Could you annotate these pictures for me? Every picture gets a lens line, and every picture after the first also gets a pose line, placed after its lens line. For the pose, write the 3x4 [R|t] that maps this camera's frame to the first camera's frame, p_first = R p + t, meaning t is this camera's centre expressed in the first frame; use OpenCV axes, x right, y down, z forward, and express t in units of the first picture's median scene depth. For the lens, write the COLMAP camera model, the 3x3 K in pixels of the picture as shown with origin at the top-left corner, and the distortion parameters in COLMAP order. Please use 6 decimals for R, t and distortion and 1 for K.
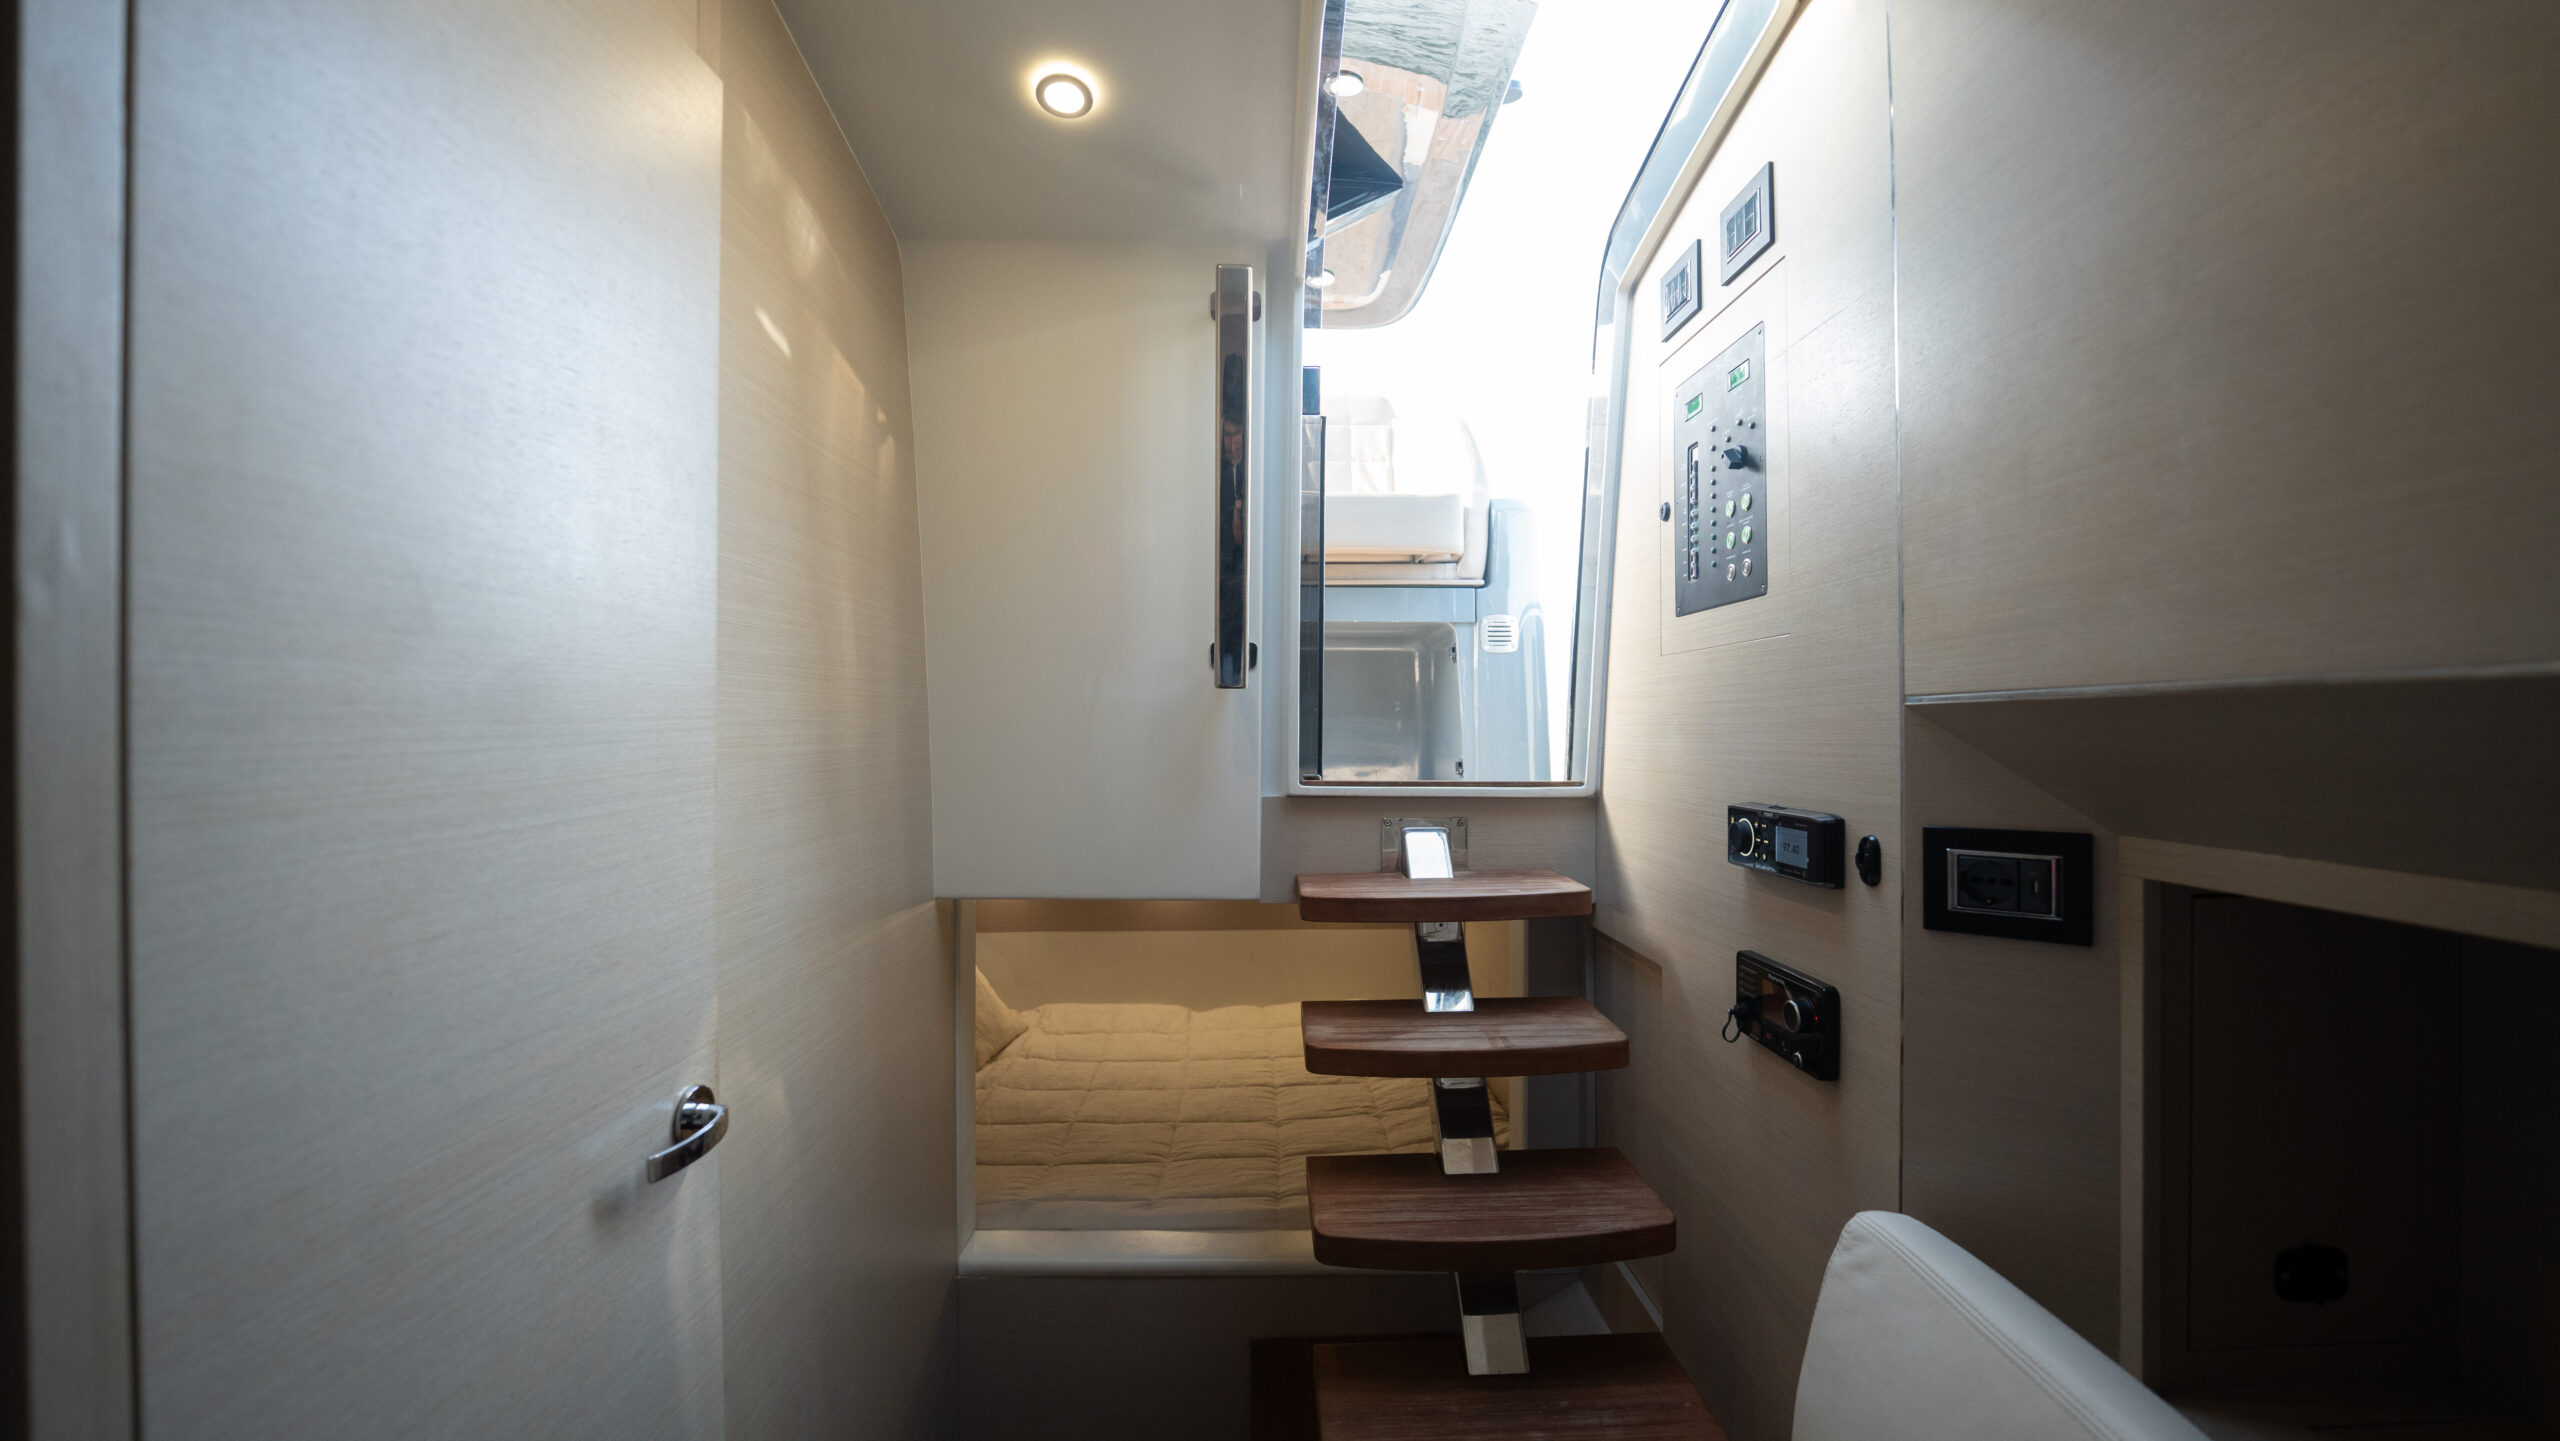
lens RADIAL K [[1035.9, 0, 1272.7], [0, 1035.9, 723.2], [0, 0, 1]] dist [-0.027724, 0.001974]
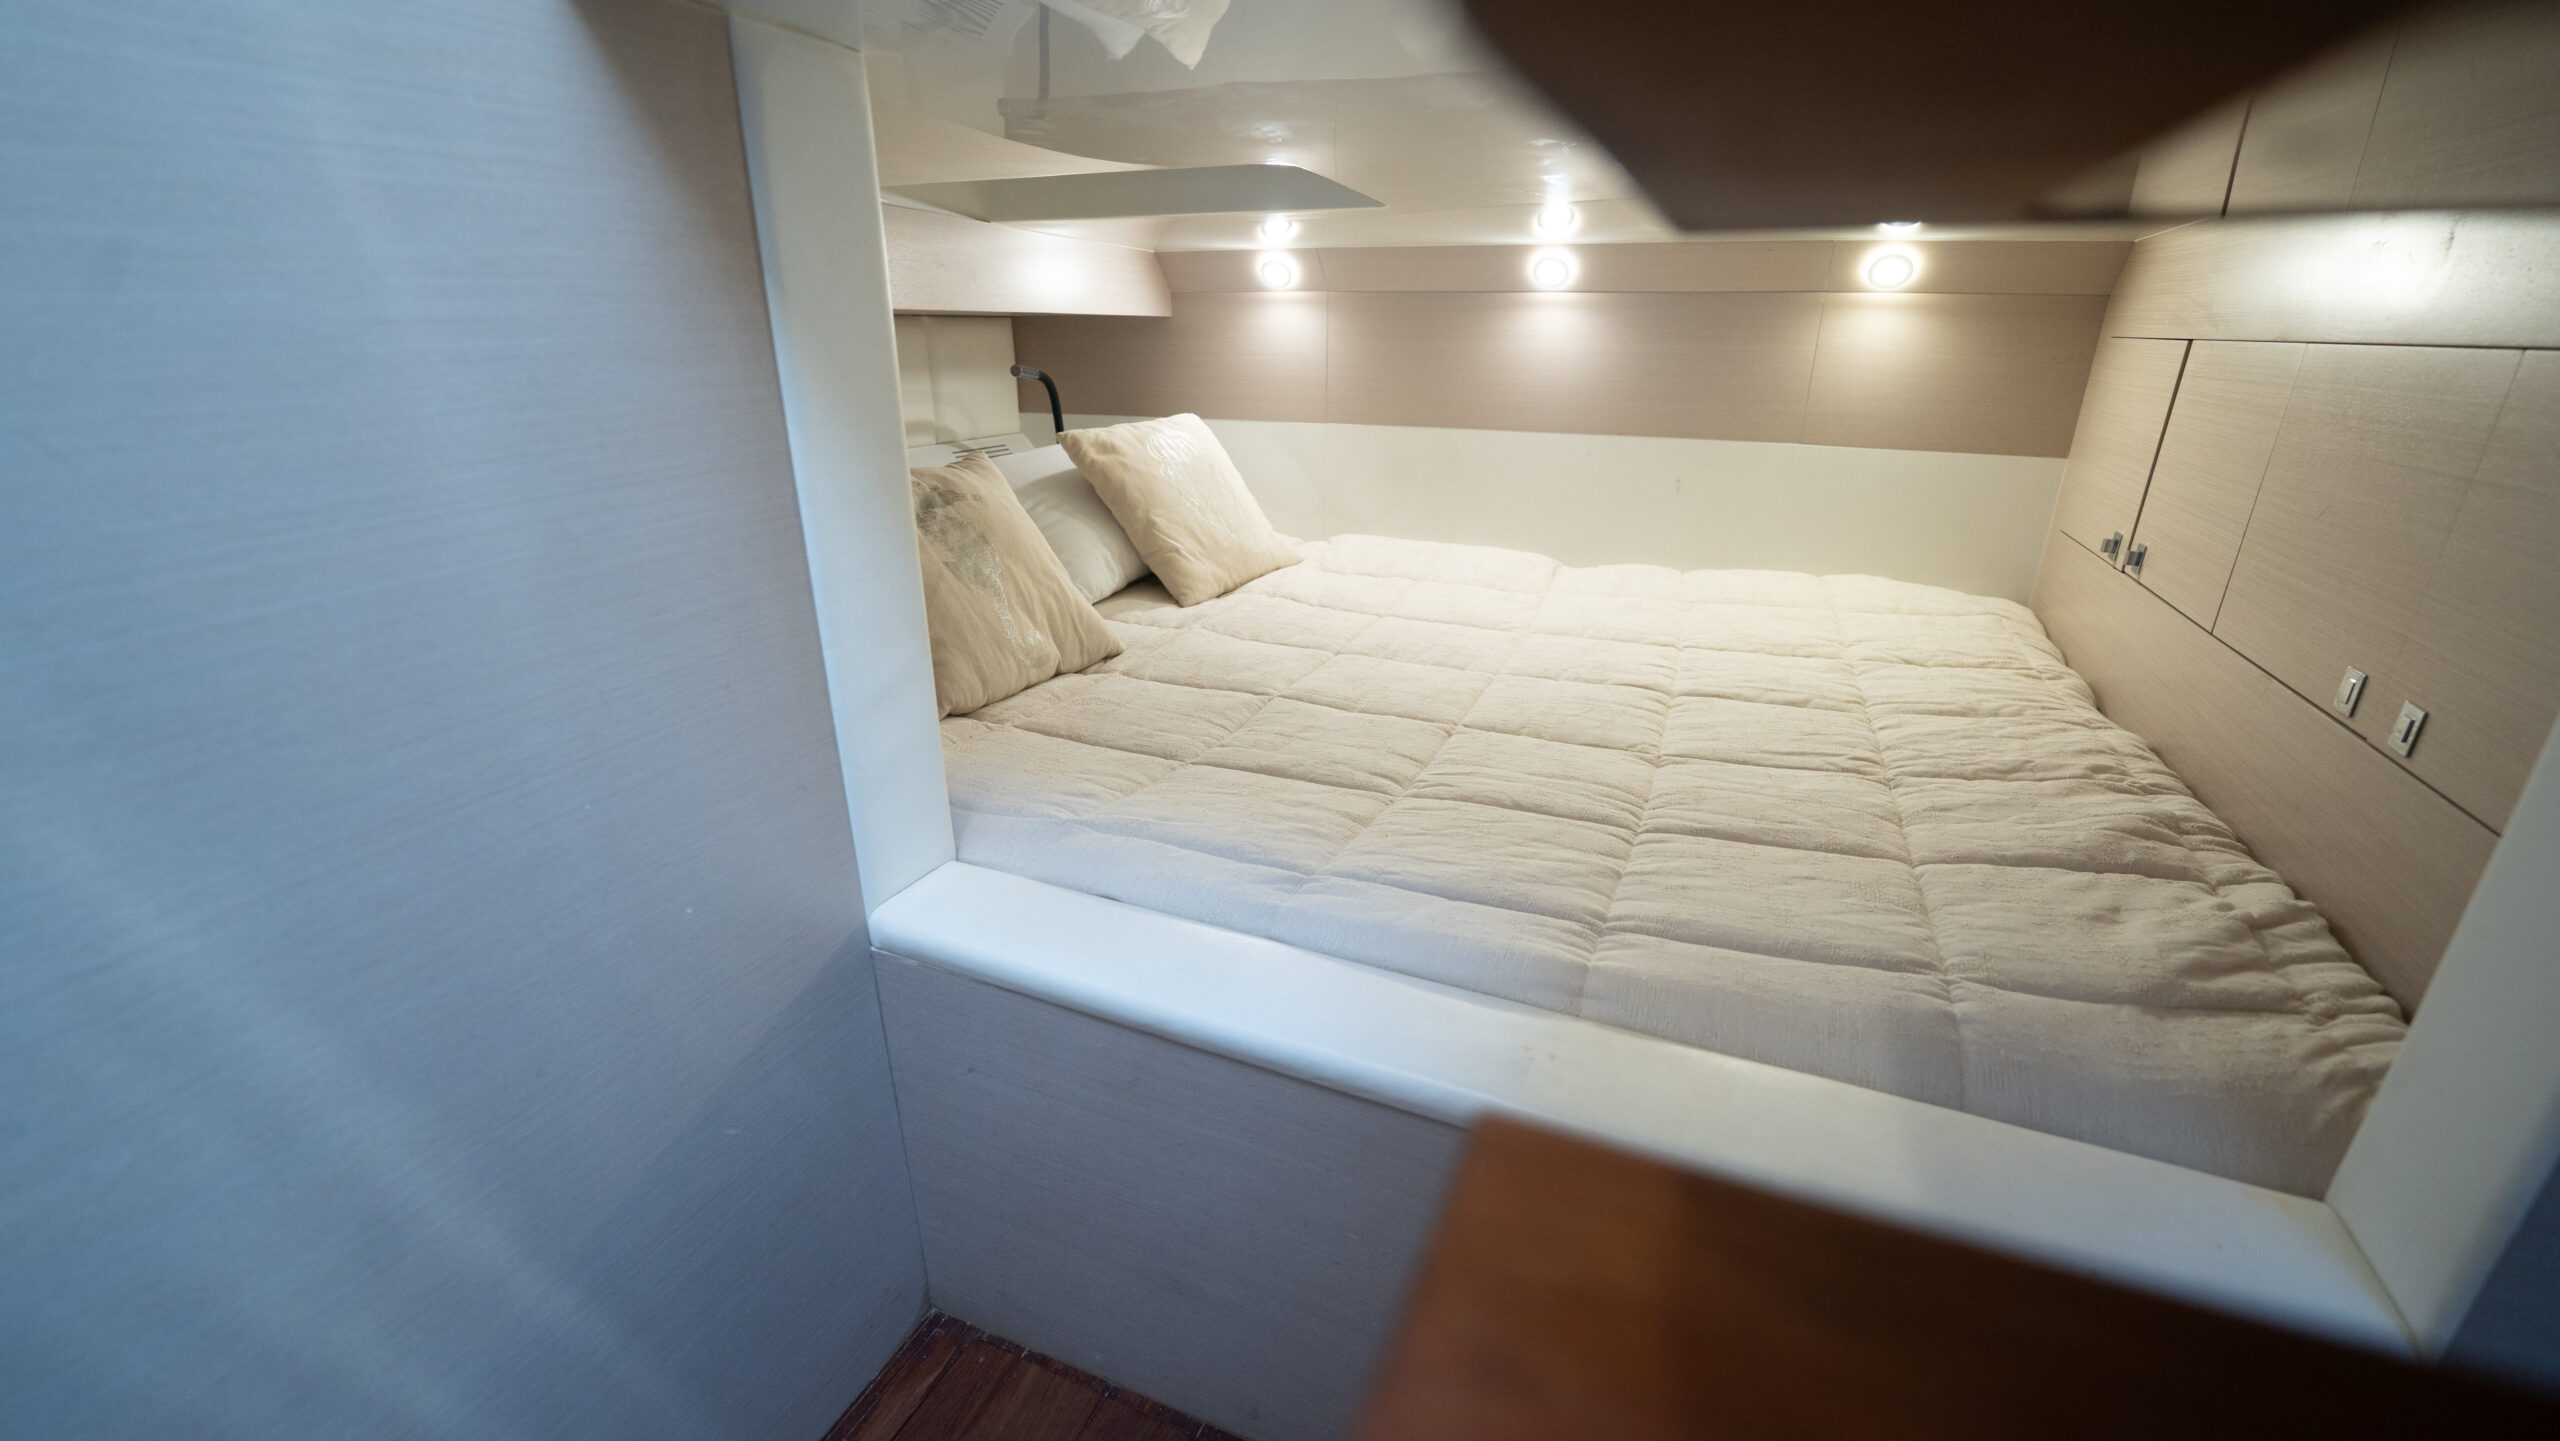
lens RADIAL K [[1035.9, 0, 1280.3], [0, 1035.9, 722.7], [0, 0, 1]] dist [-0.027724, 0.001974]
pose [[0.910170, 0.156772, -0.383423, 0.026842], [-0.005565, 0.930161, 0.367110, 0.185941], [0.414197, -0.331999, 0.847477, 0.499262]]
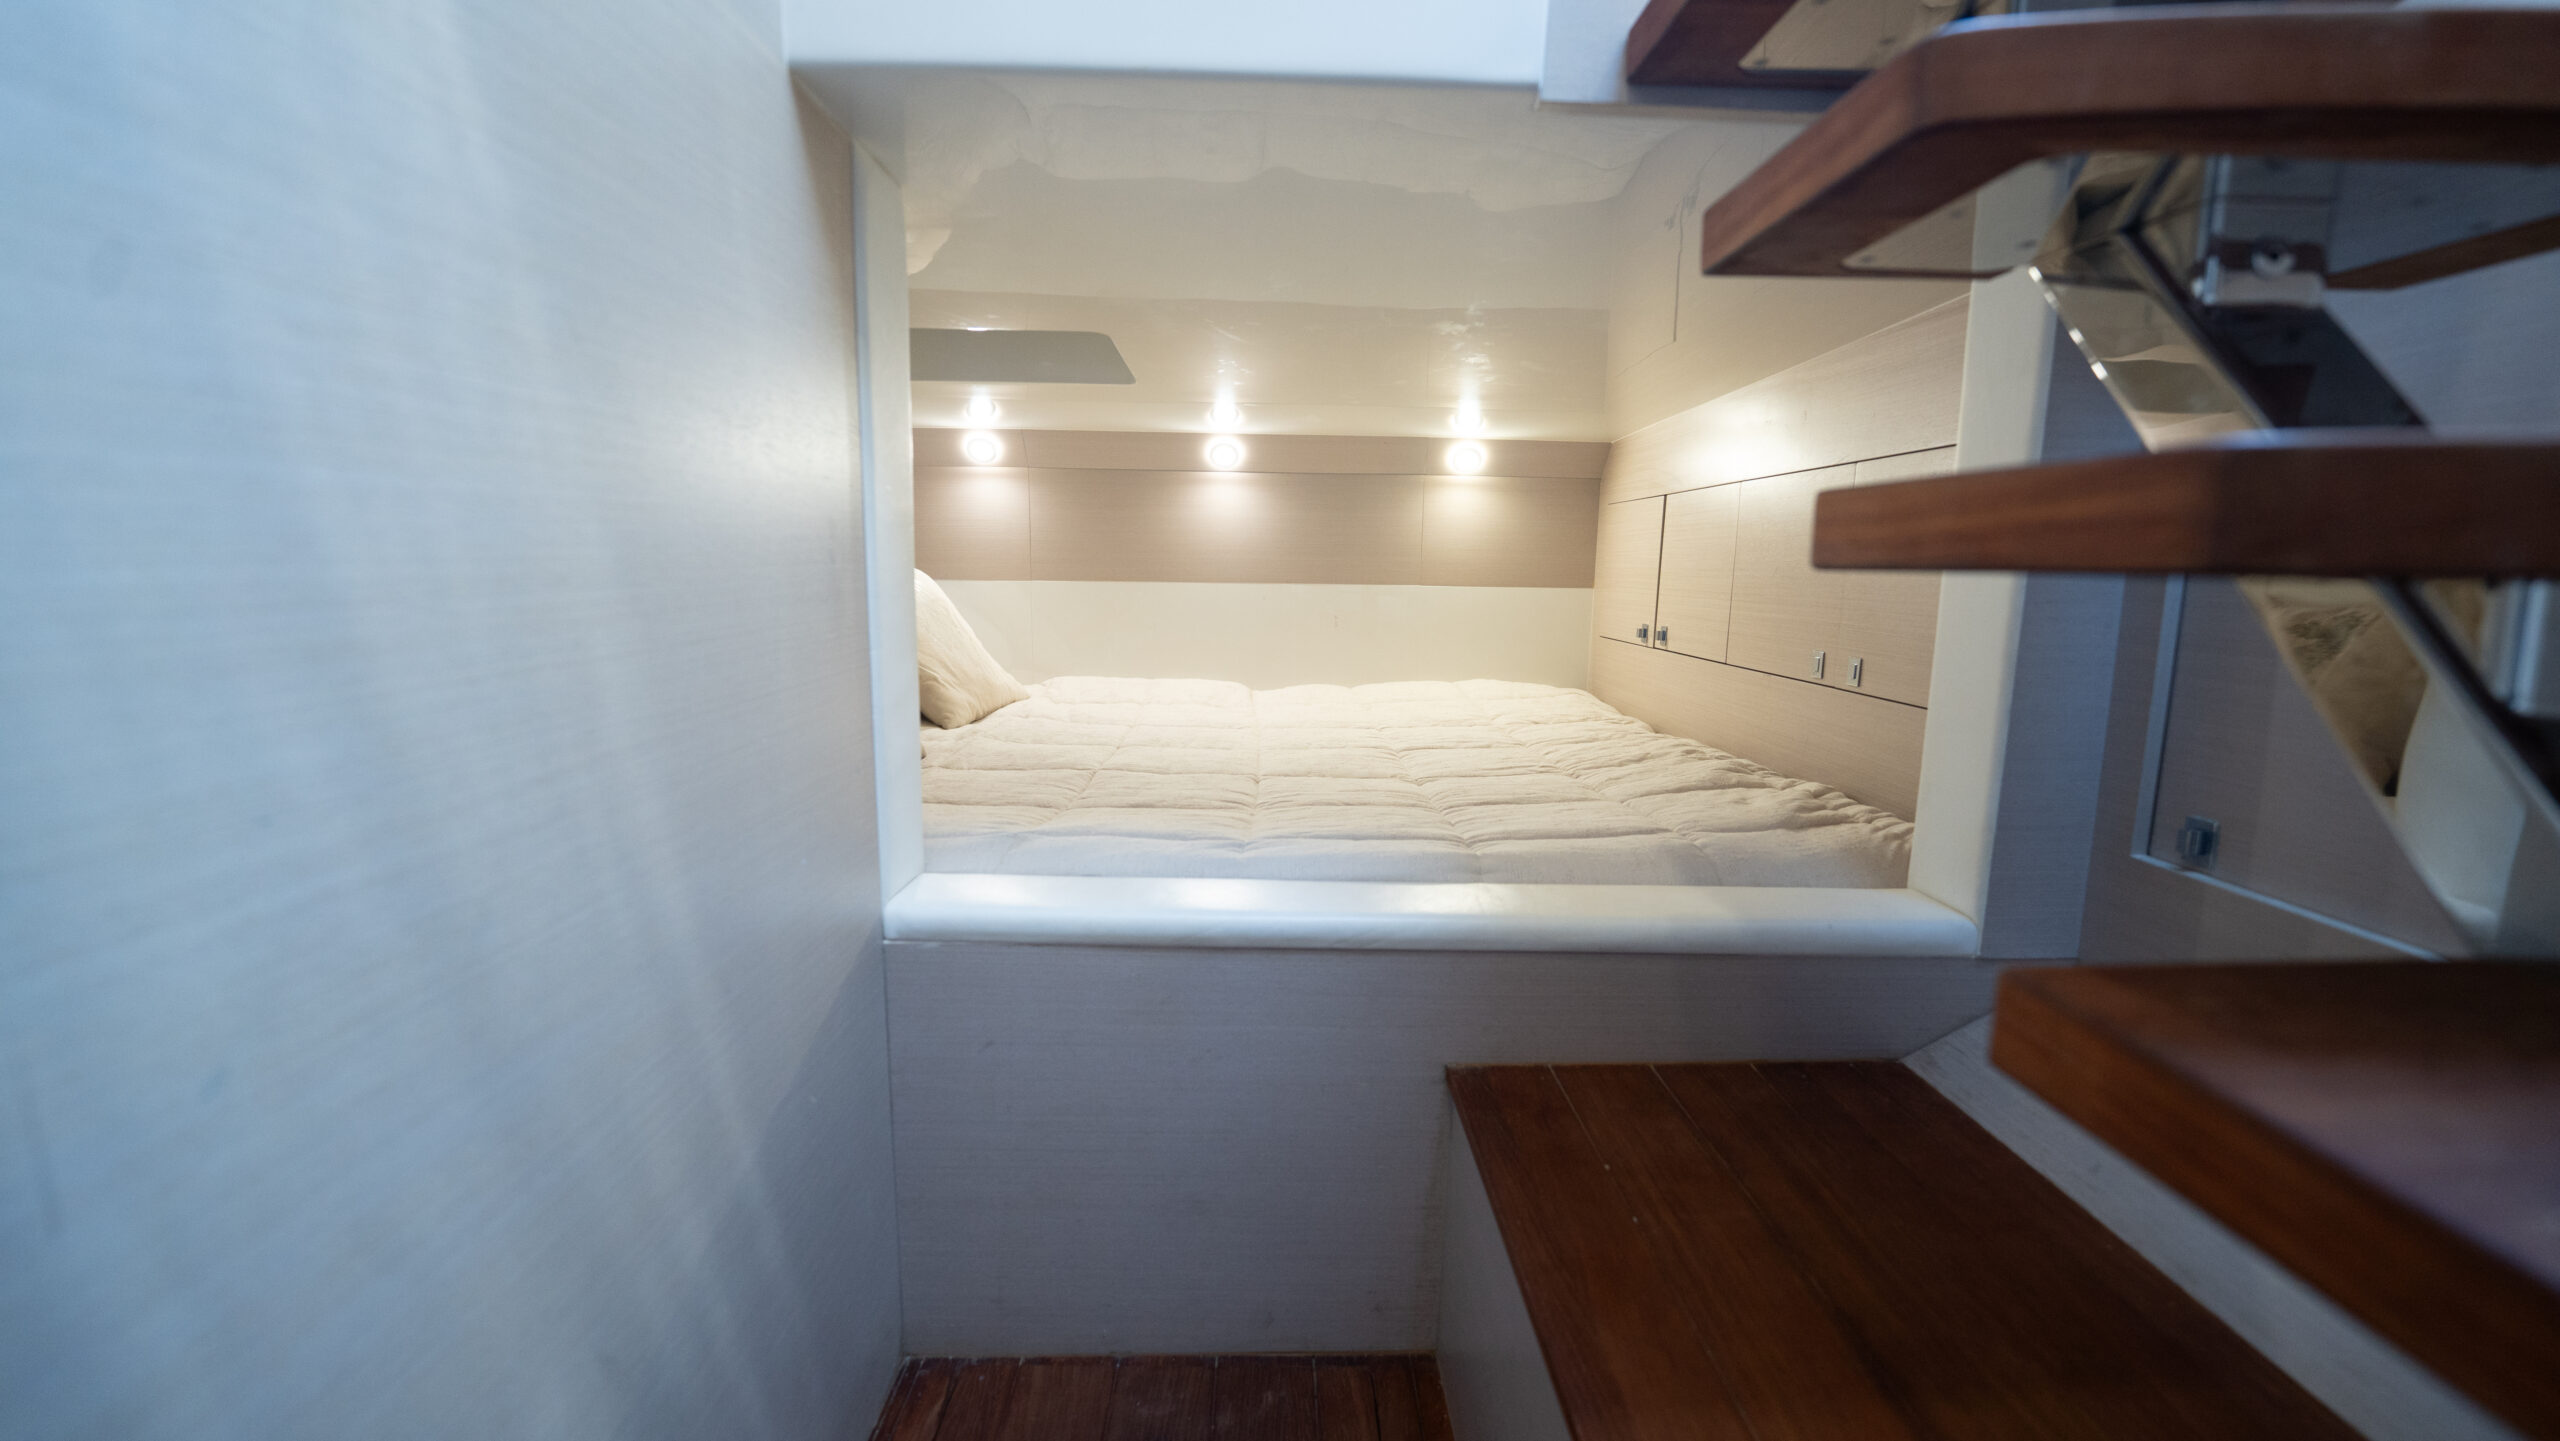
lens RADIAL K [[1035.9, 0, 1275.9], [0, 1035.9, 719.2], [0, 0, 1]] dist [-0.027724, 0.001974]
pose [[0.999770, 0.021032, -0.004126, -0.078299], [-0.020131, 0.987541, 0.156068, 0.244522], [0.007357, -0.155949, 0.987738, 0.360716]]
